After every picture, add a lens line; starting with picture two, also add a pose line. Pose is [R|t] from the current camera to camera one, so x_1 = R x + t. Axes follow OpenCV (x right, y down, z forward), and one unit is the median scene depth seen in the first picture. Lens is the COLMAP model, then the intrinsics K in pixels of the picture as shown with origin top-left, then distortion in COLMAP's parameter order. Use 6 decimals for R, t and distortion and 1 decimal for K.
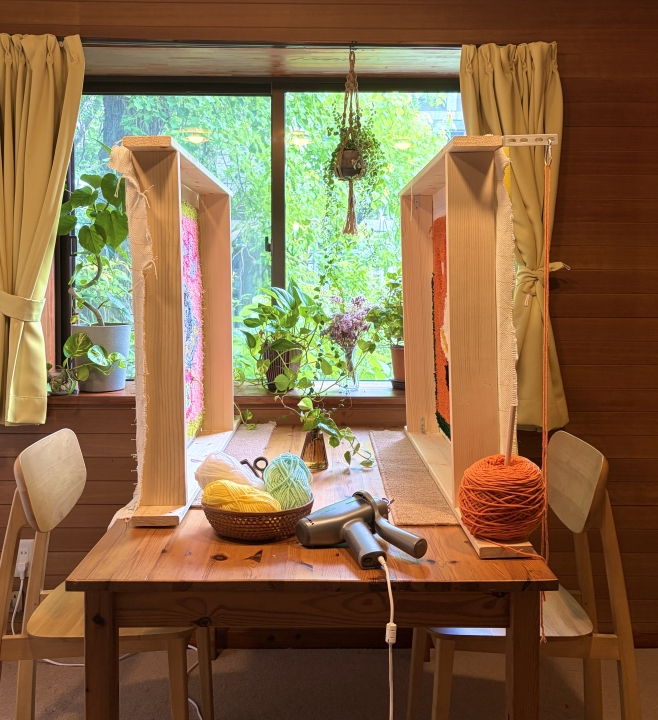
lens RADIAL K [[758.5, 0, 329.0], [0, 758.5, 327.7], [0, 0, 1]] dist [0.016817, -0.005035]
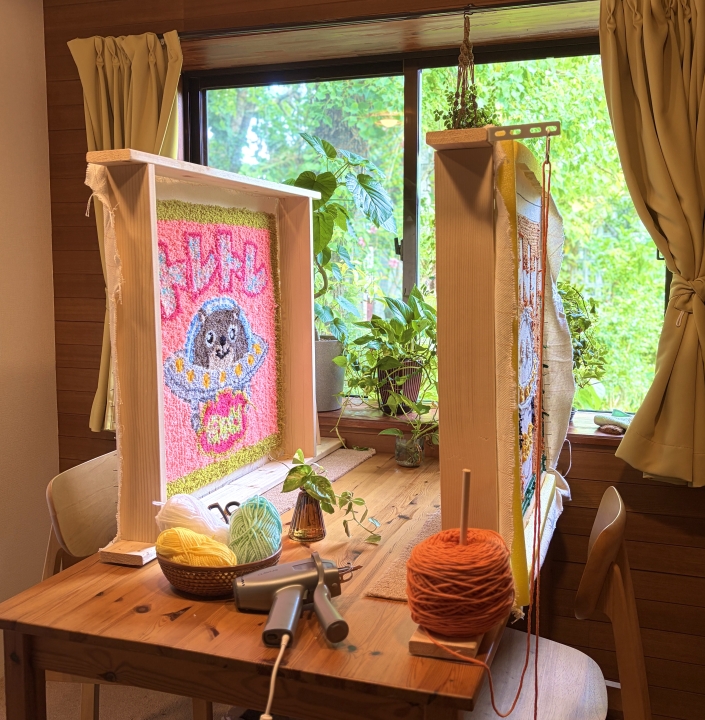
lens RADIAL K [[838.0, 0, 352.5], [0, 838.0, 360.0], [0, 0, 1]] dist [0.002900, 0.042032]
pose [[0.939697, 0.034658, -0.340247, 0.378597], [-0.017741, 0.998452, 0.052705, -0.052896], [0.341547, -0.043491, 0.938858, 0.119408]]
